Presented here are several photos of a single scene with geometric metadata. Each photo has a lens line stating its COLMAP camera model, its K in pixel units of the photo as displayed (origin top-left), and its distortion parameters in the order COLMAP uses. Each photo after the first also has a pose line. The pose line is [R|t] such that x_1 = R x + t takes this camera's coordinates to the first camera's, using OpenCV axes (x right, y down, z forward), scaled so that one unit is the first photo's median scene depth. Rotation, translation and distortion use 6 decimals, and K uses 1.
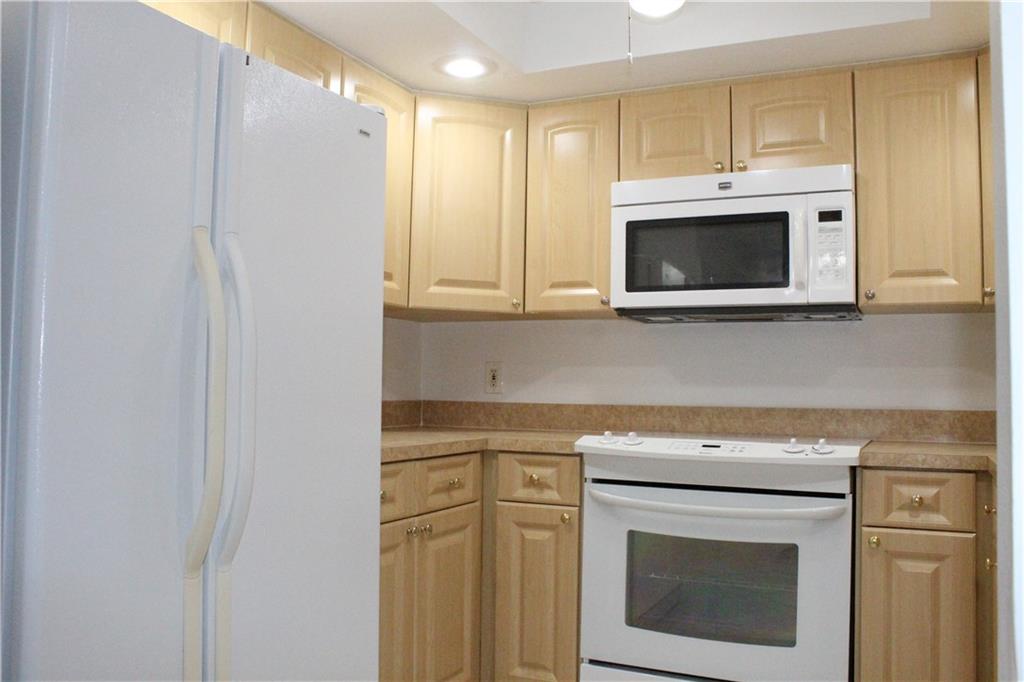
lens RADIAL K [[876.4, 0, 498.1], [0, 876.4, 341.9], [0, 0, 1]] dist [-0.161141, 0.139880]
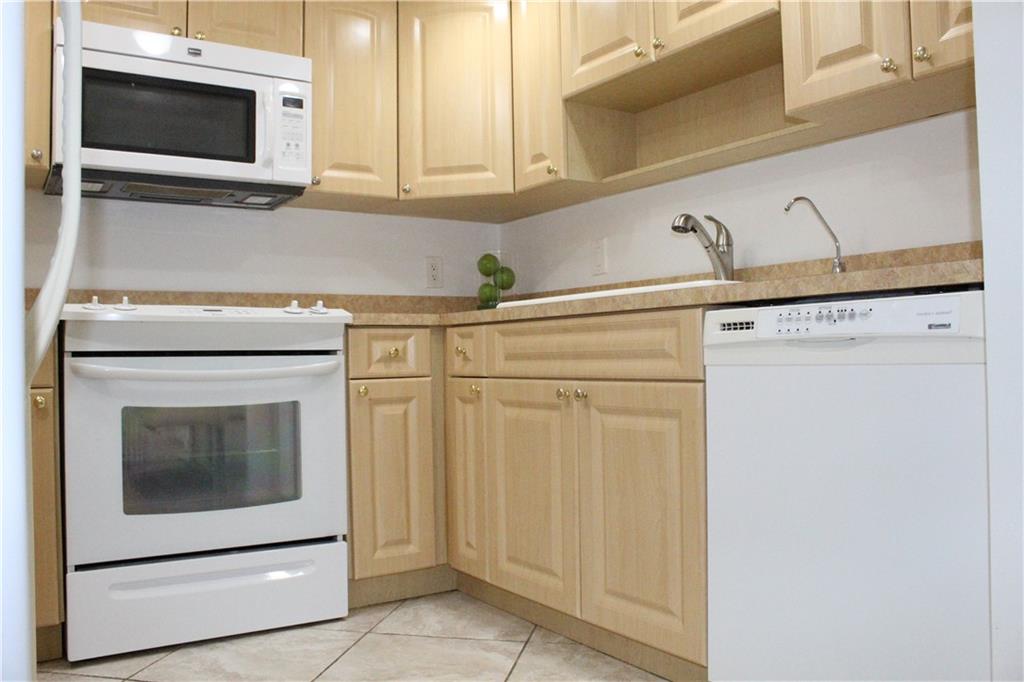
lens RADIAL K [[852.3, 0, 506.1], [0, 852.3, 340.2], [0, 0, 1]] dist [-0.167913, 0.146781]
pose [[0.512024, -0.010445, 0.858907, -0.373559], [-0.020147, 0.999505, 0.024165, 0.119103], [-0.858735, -0.029677, 0.511560, 0.227870]]
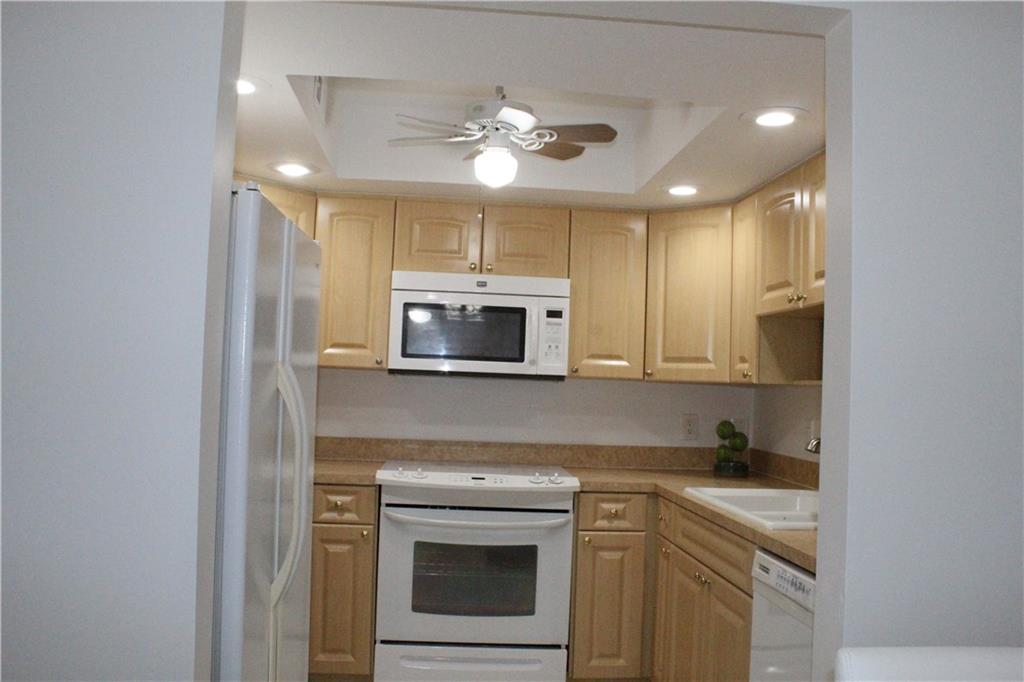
lens RADIAL K [[876.4, 0, 498.1], [0, 876.4, 341.9], [0, 0, 1]] dist [-0.161141, 0.139880]
pose [[0.864741, 0.037949, 0.500782, -0.421177], [-0.048877, 0.998767, 0.008715, -0.108634], [-0.499834, -0.032013, 0.865529, -0.217230]]
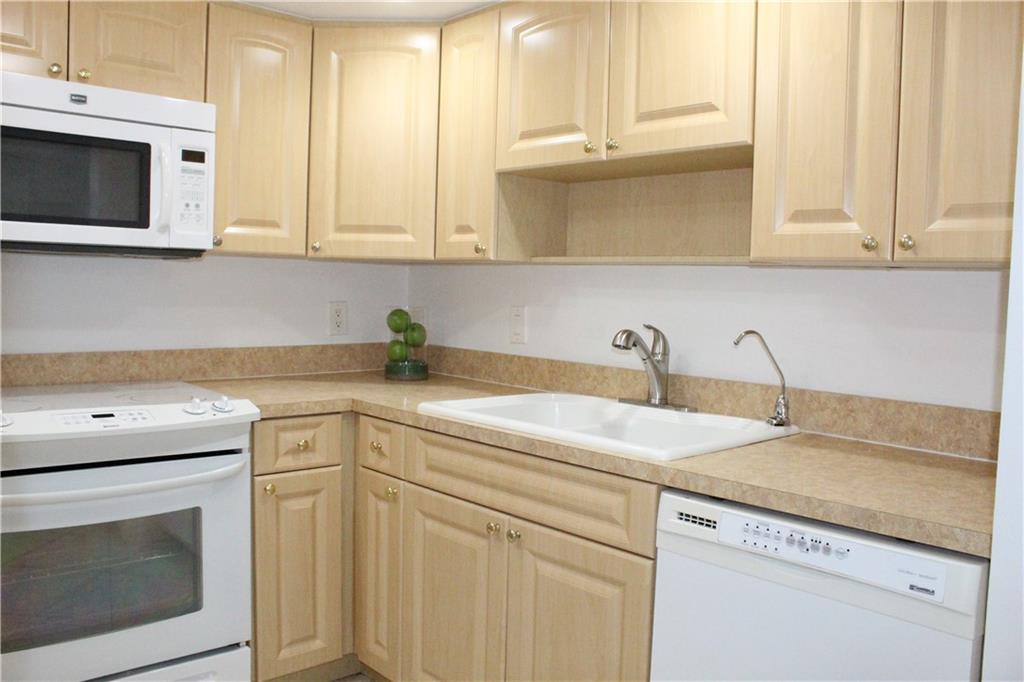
lens RADIAL K [[852.3, 0, 506.1], [0, 852.3, 340.2], [0, 0, 1]] dist [-0.167913, 0.146781]
pose [[0.376584, -0.064703, 0.924120, -0.339446], [-0.071639, 0.992537, 0.098687, -0.060674], [-0.923608, -0.103367, 0.369138, 0.322207]]
